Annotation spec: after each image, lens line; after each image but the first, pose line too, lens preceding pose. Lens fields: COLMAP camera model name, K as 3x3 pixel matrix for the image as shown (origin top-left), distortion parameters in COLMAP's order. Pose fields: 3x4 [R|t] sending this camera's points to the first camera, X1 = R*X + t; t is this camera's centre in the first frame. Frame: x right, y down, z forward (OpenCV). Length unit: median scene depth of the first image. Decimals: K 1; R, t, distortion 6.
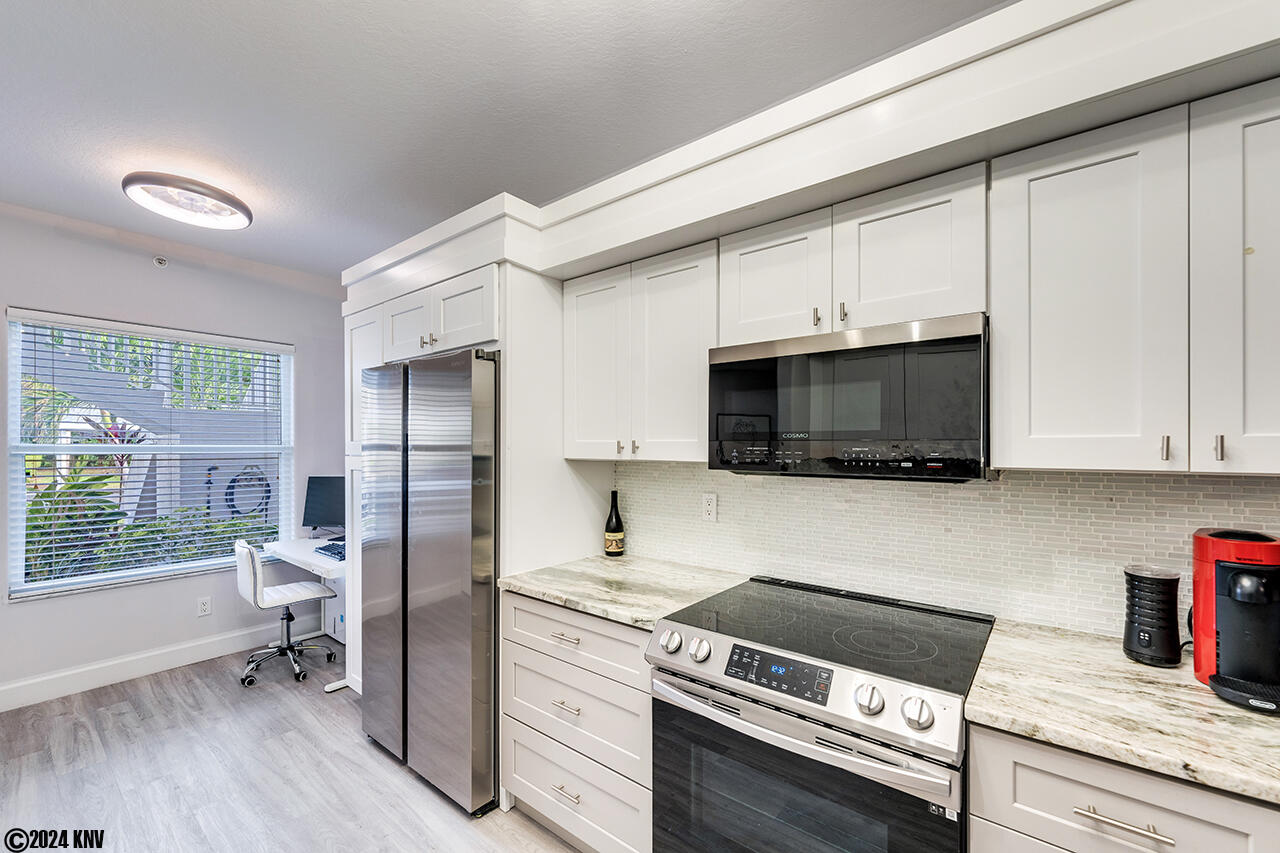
lens RADIAL K [[524.2, 0, 651.3], [0, 524.2, 443.4], [0, 0, 1]] dist [0.000790, -0.000280]
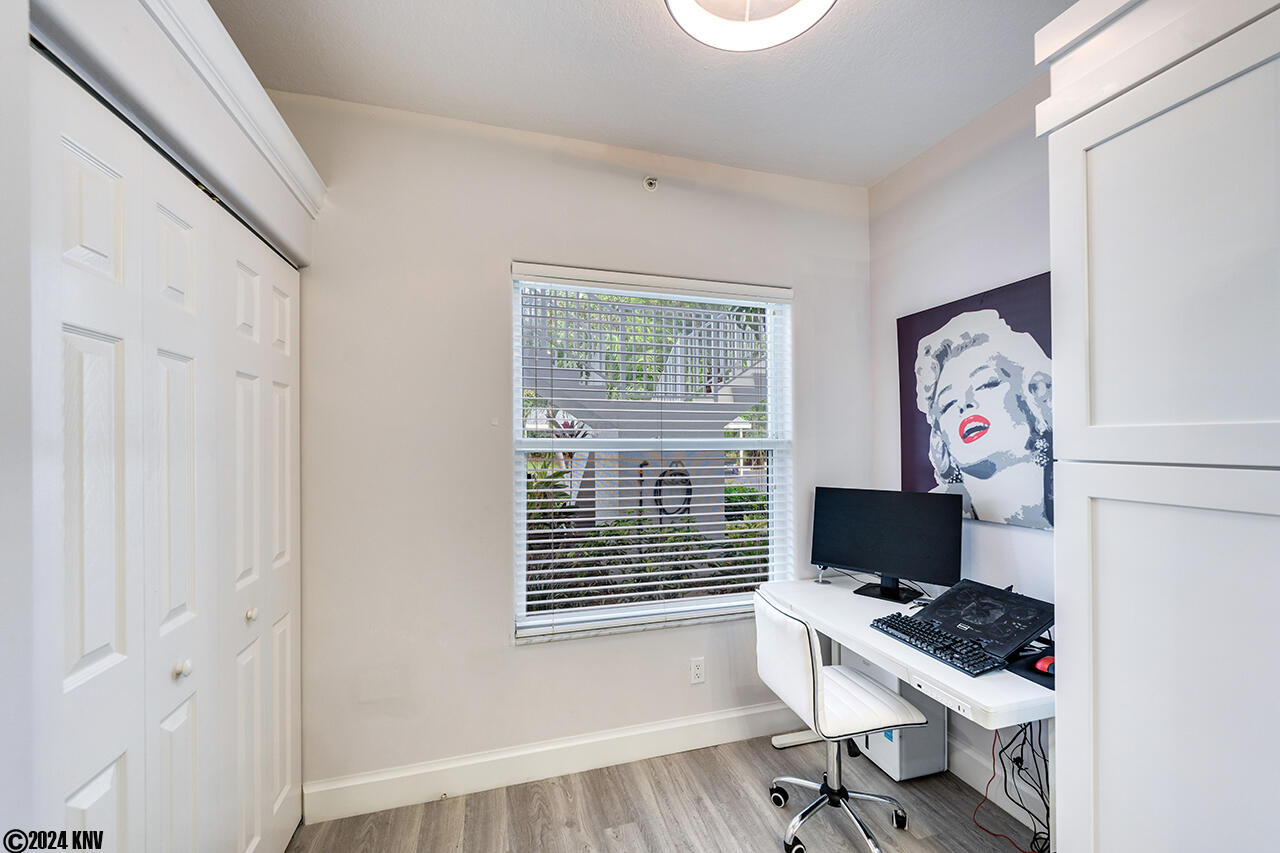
lens RADIAL K [[527.1, 0, 648.2], [0, 527.1, 434.6], [0, 0, 1]] dist [0.000674, -0.000317]
pose [[0.820865, -0.009474, -0.571043, -0.515306], [0.006462, 0.999952, -0.007301, 0.002016], [0.571085, 0.002303, 0.820888, 0.394857]]
